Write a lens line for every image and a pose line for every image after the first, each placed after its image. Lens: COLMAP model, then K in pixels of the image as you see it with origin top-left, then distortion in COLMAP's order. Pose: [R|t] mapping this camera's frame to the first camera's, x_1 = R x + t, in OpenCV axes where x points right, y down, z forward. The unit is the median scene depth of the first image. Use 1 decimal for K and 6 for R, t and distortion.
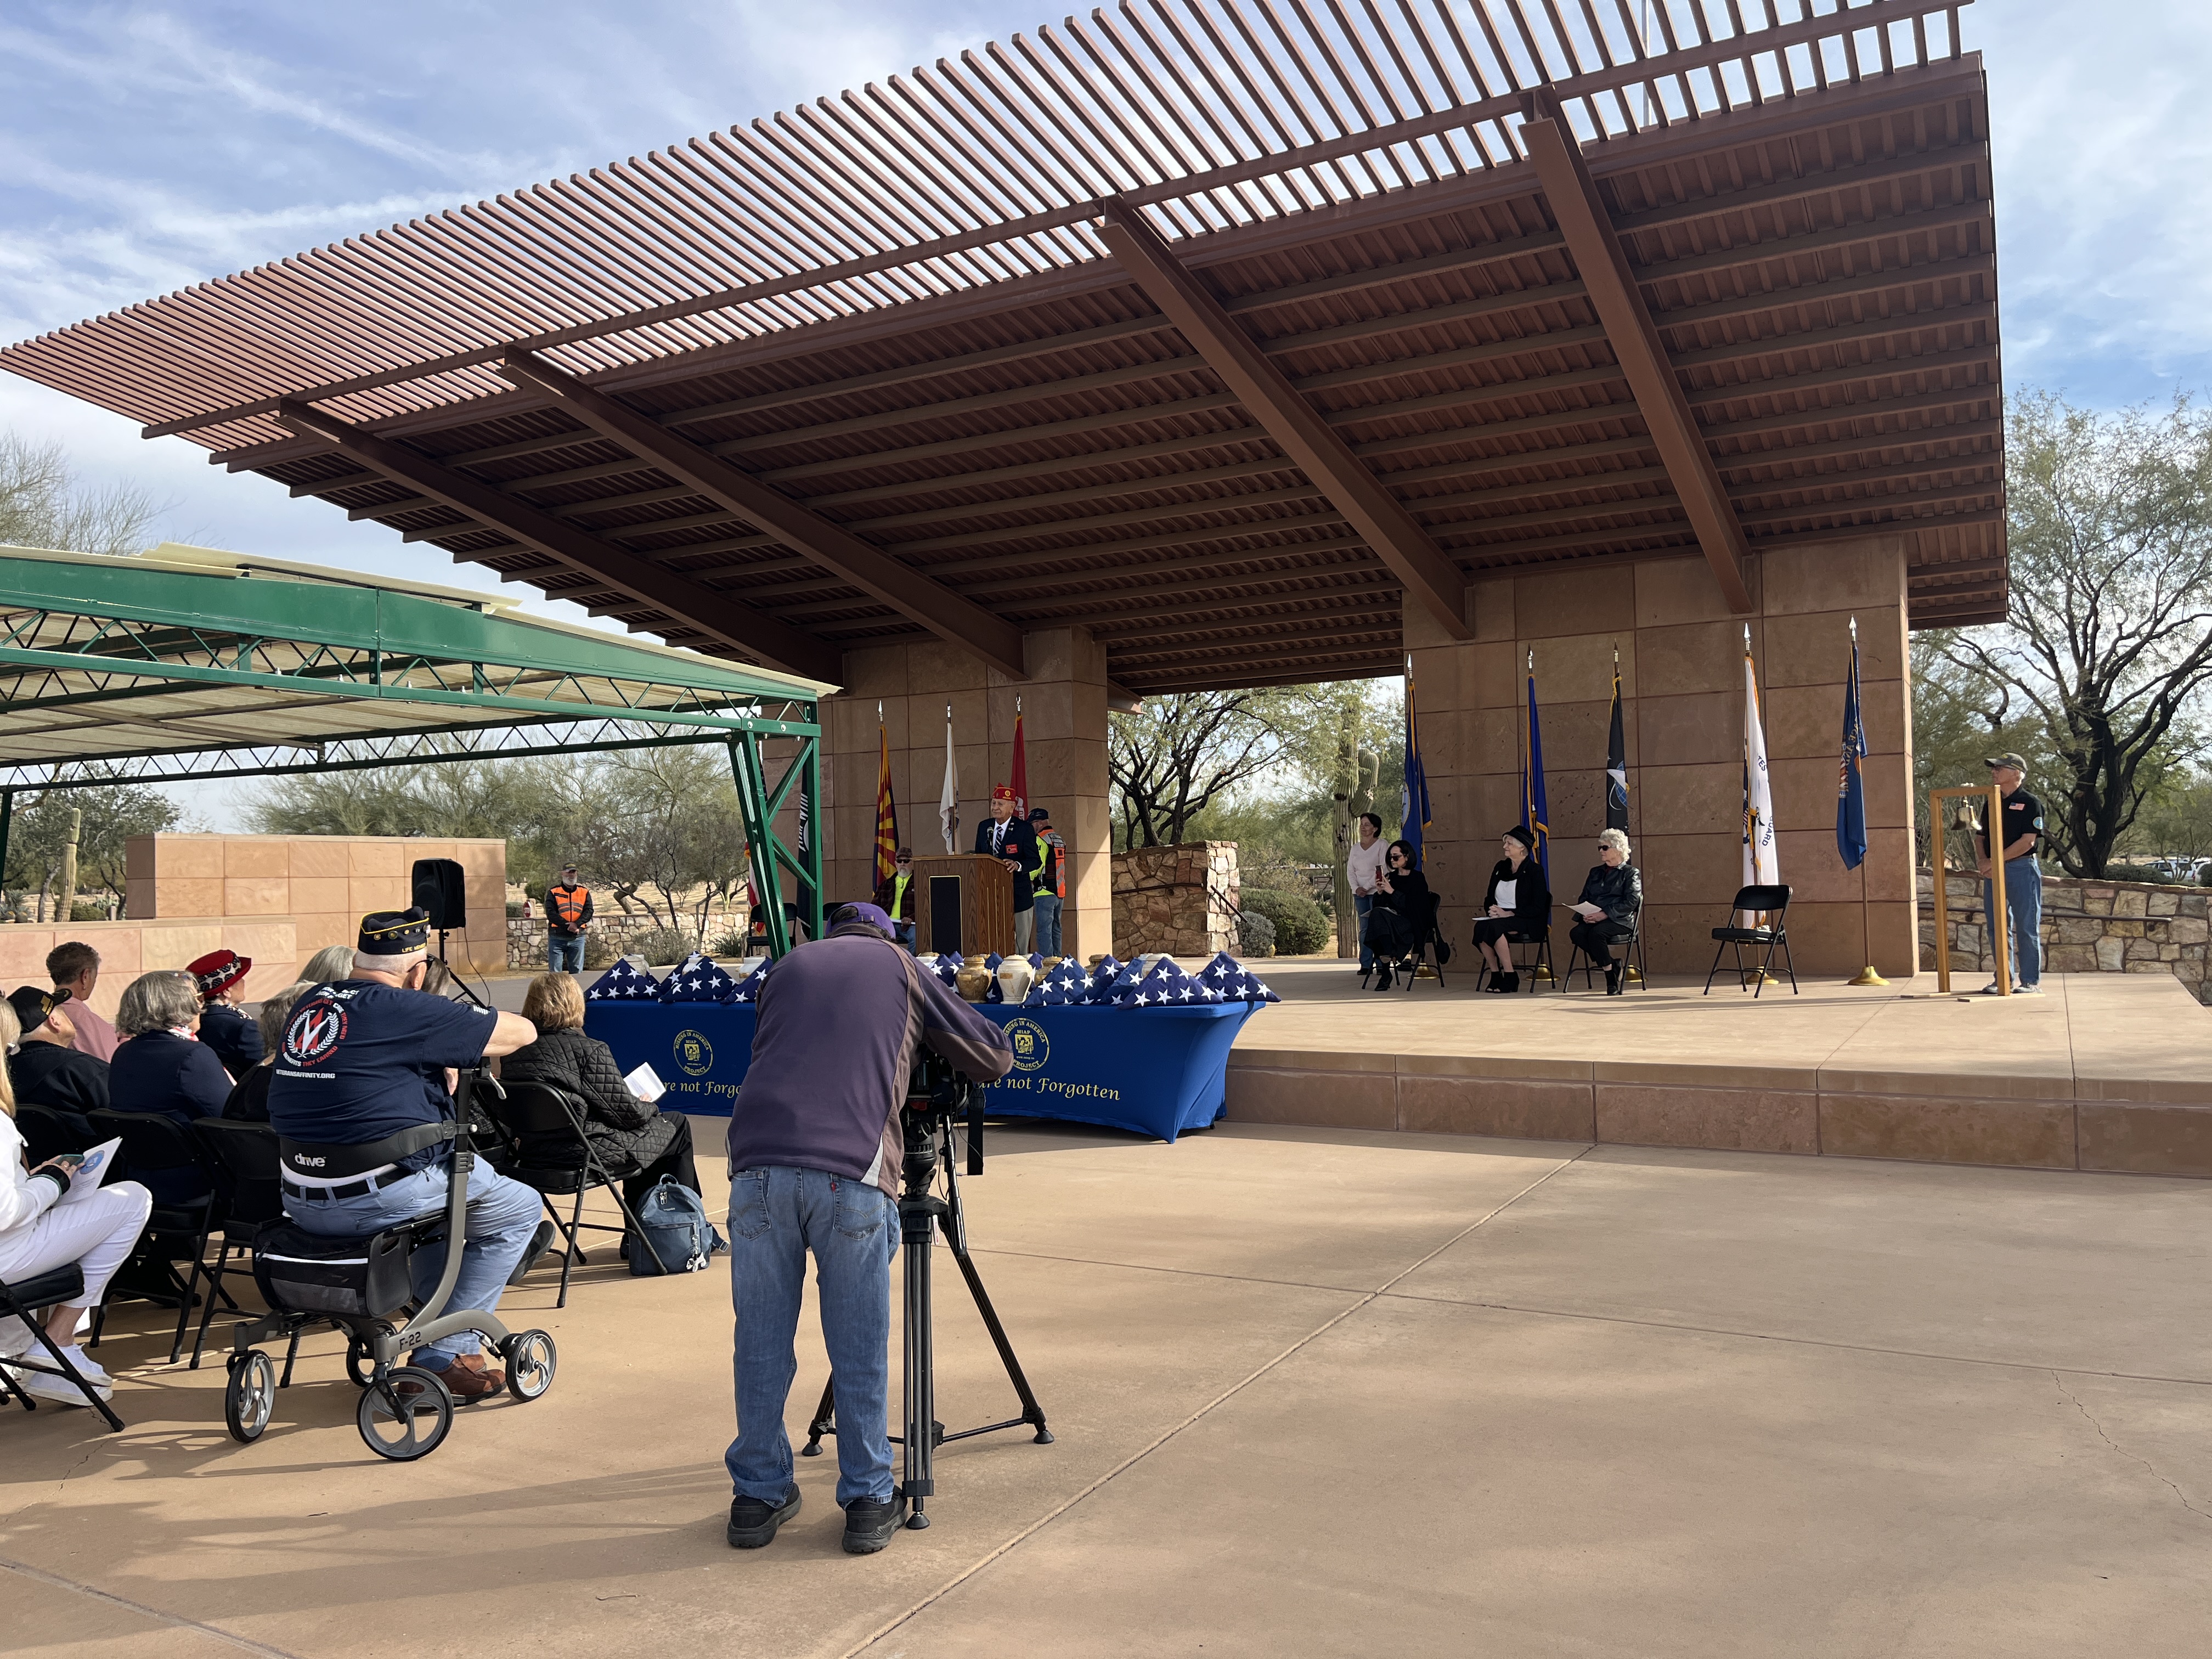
lens RADIAL K [[1665.9, 0, 1104.6], [0, 1665.9, 832.2], [0, 0, 1]] dist [0.052001, -0.078447]
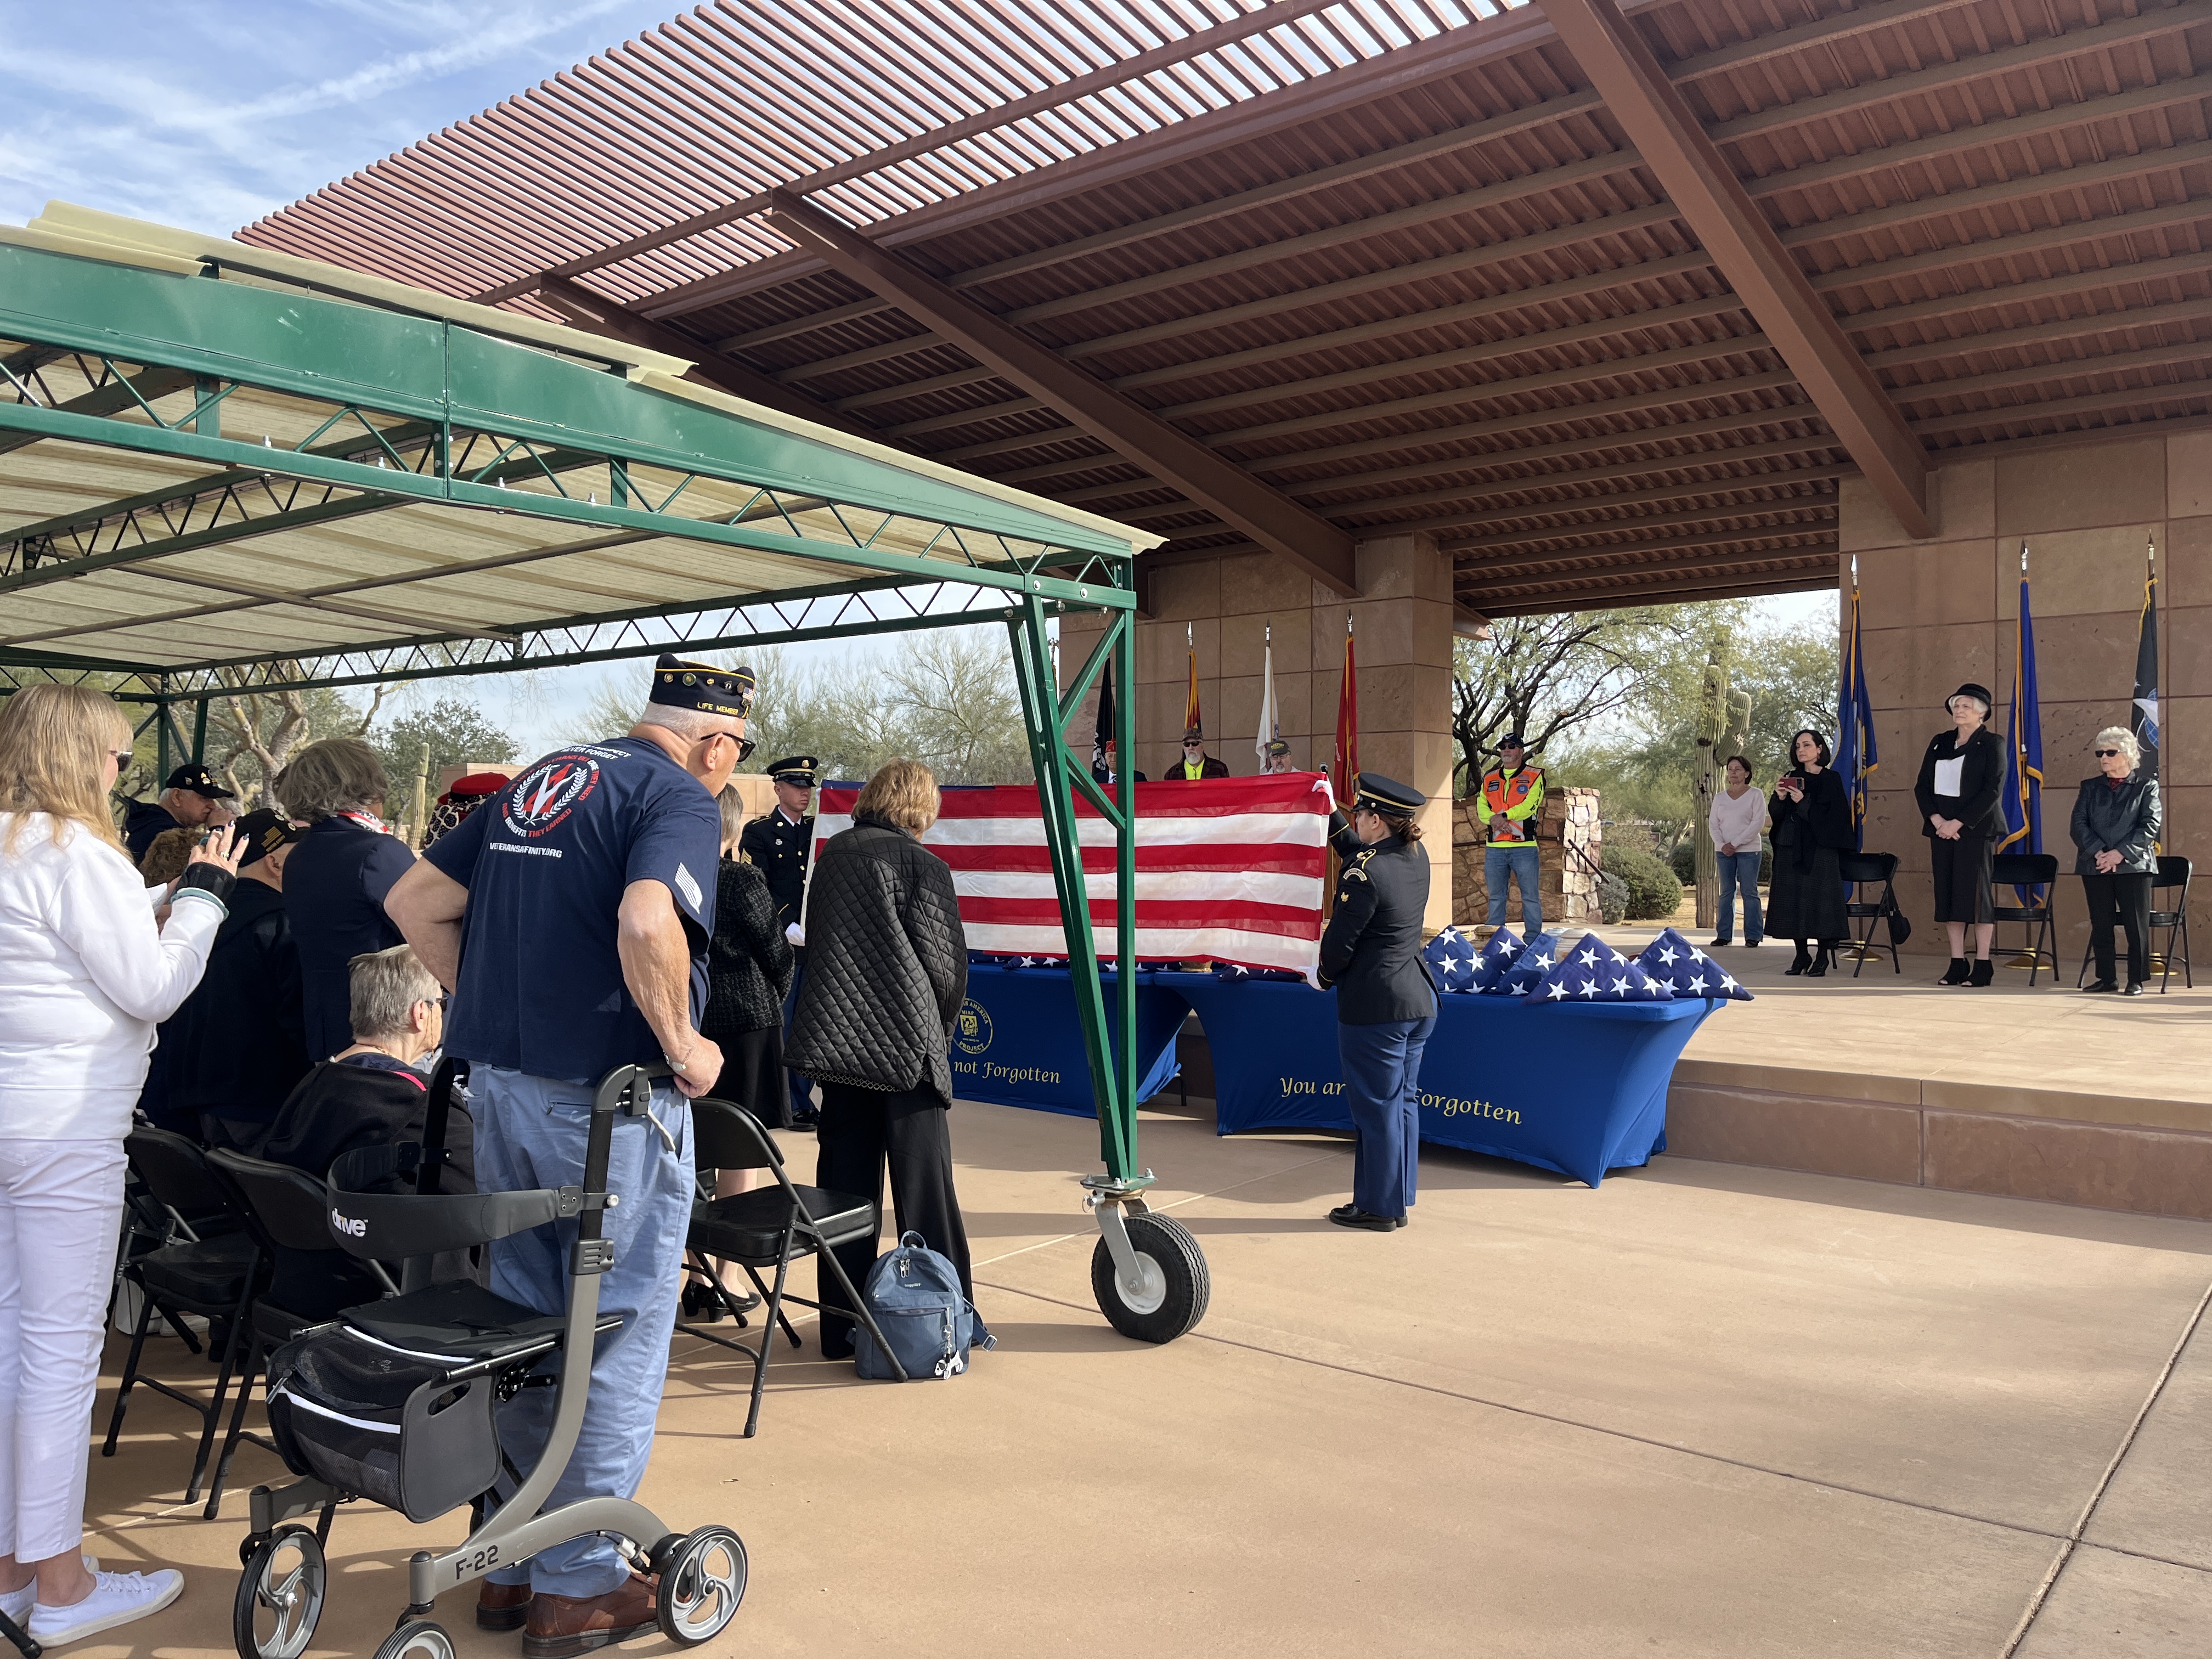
lens RADIAL K [[1665.9, 0, 1093.4], [0, 1665.9, 818.8], [0, 0, 1]] dist [0.052001, -0.078447]
pose [[0.983334, 0.019954, -0.180712, -0.028251], [-0.015904, 0.999589, 0.023835, 0.006469], [0.181113, -0.020564, 0.983247, 0.145884]]
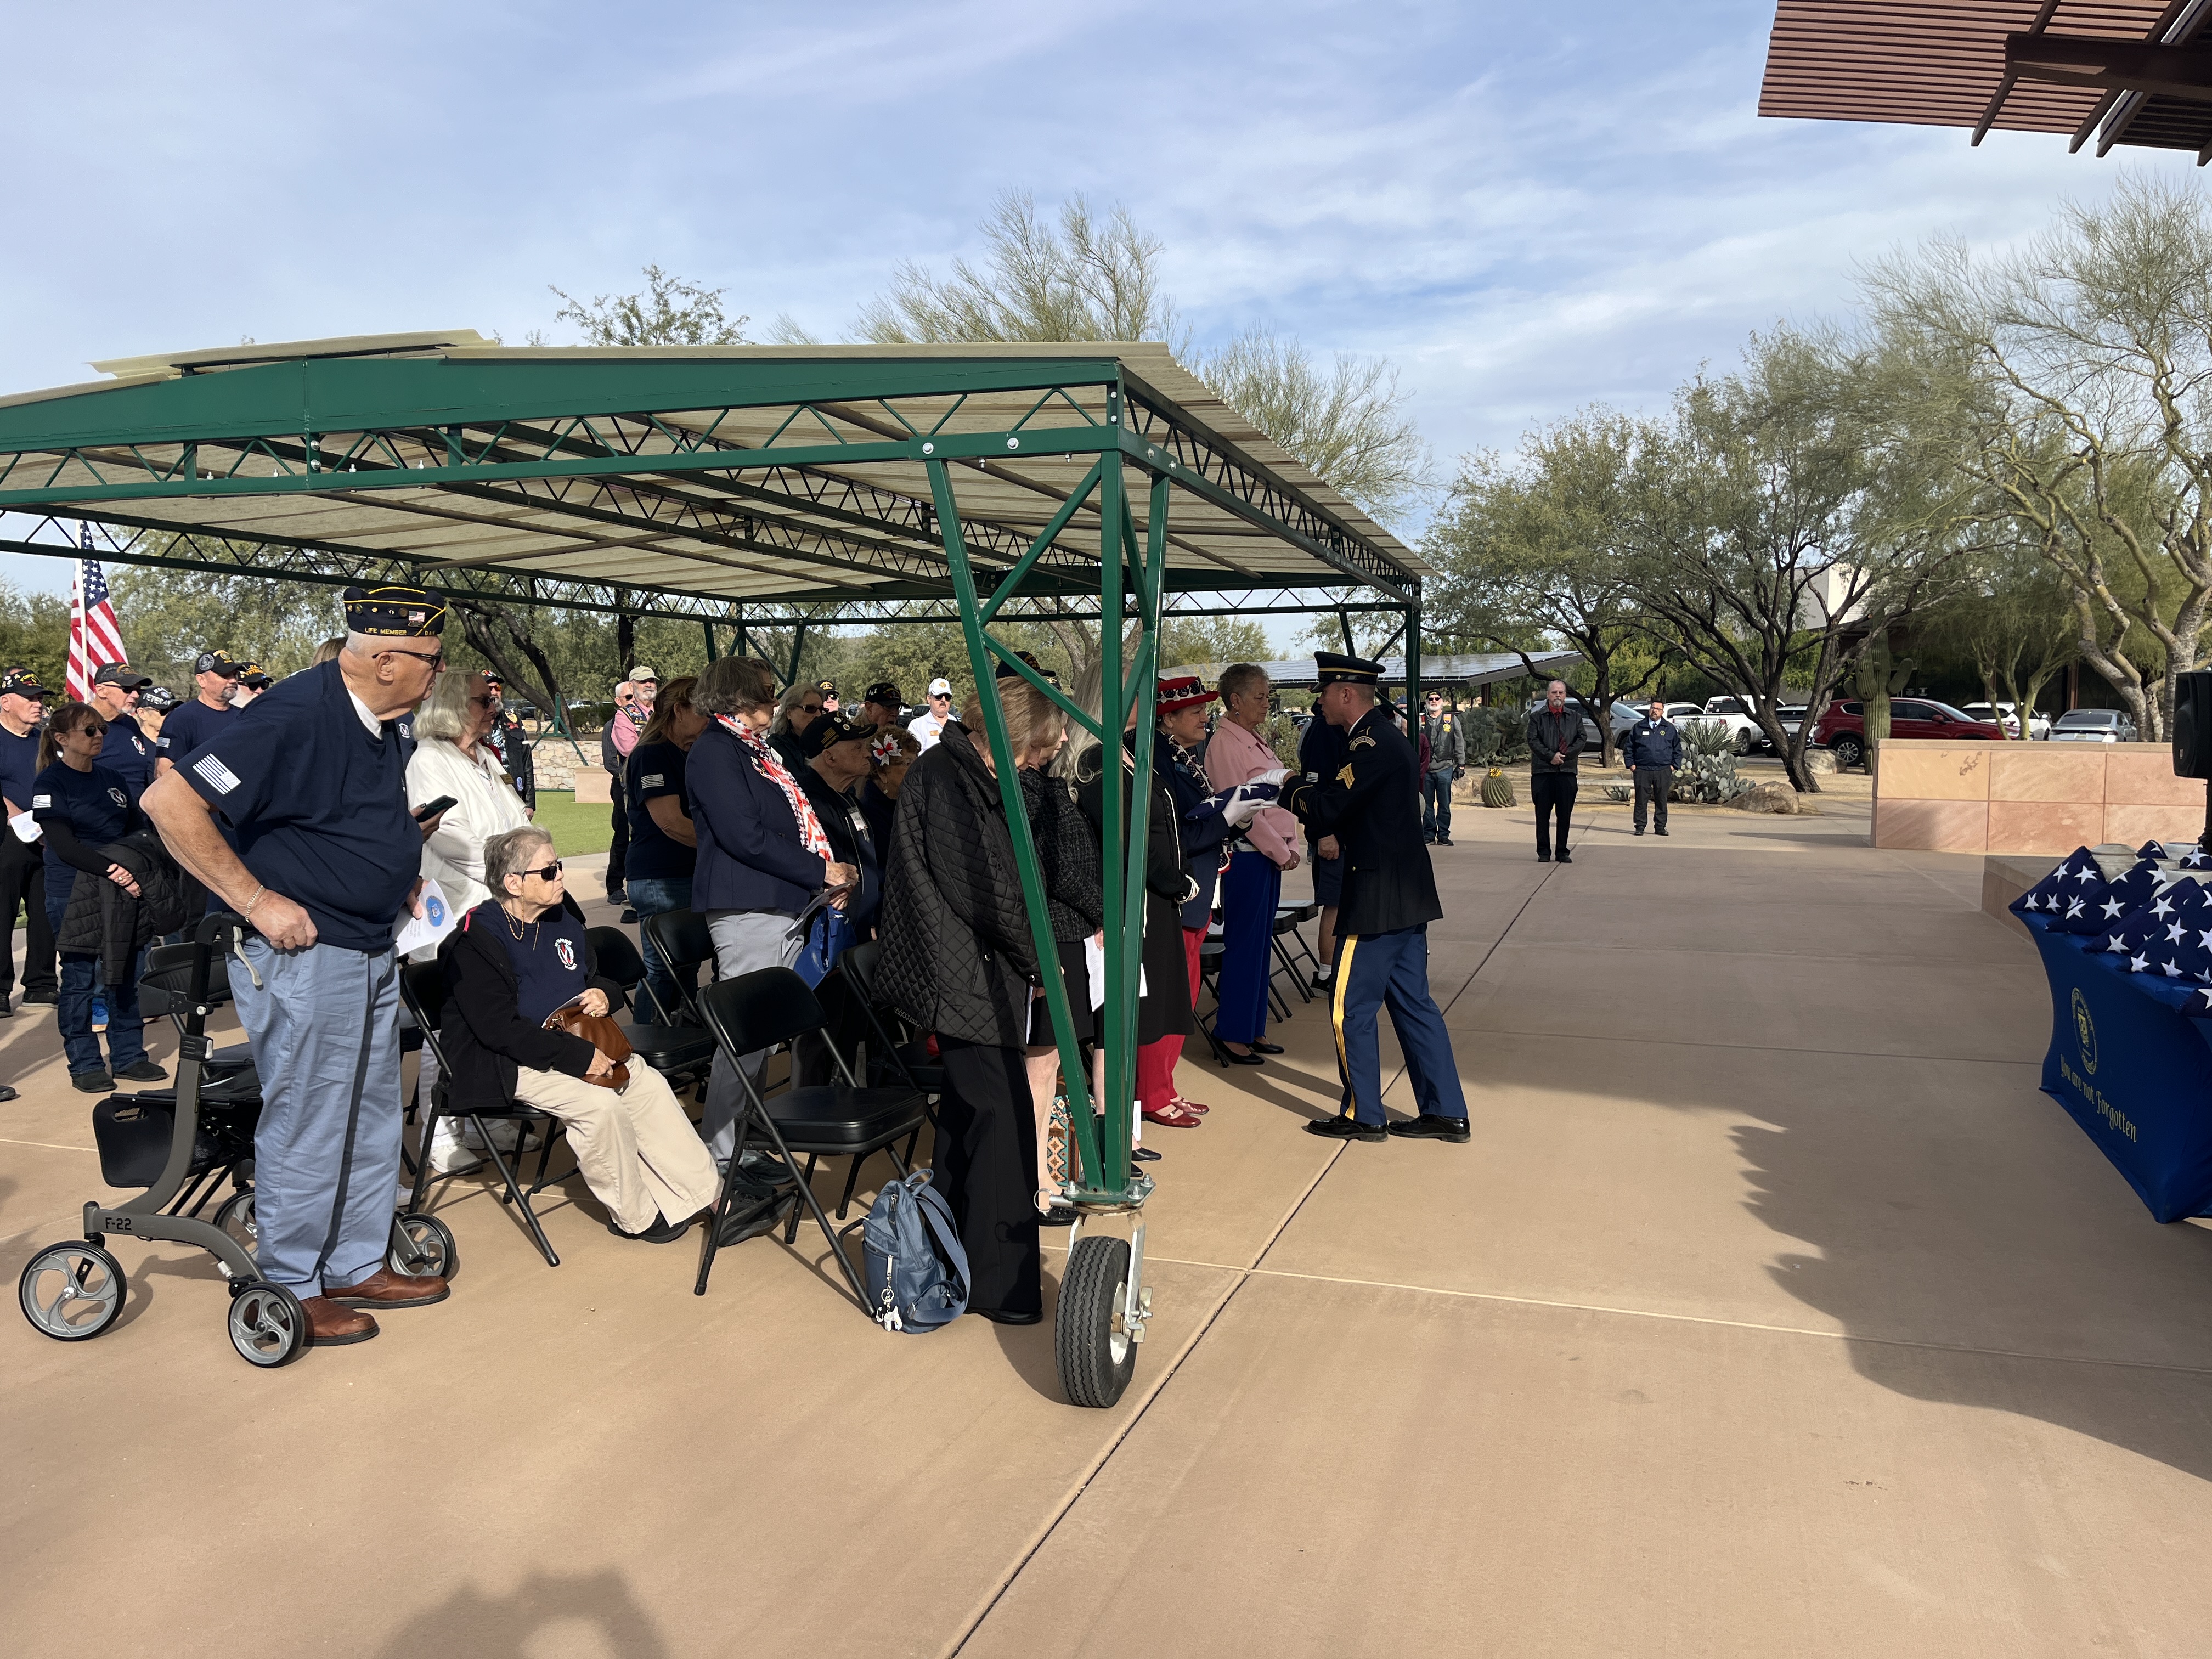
lens RADIAL K [[1665.9, 0, 1113.5], [0, 1665.9, 820.5], [0, 0, 1]] dist [0.052001, -0.078447]
pose [[0.177468, 0.087458, -0.980233, 0.159931], [0.018430, 0.995573, 0.092163, 0.004755], [0.983954, -0.034421, 0.175071, 0.417345]]
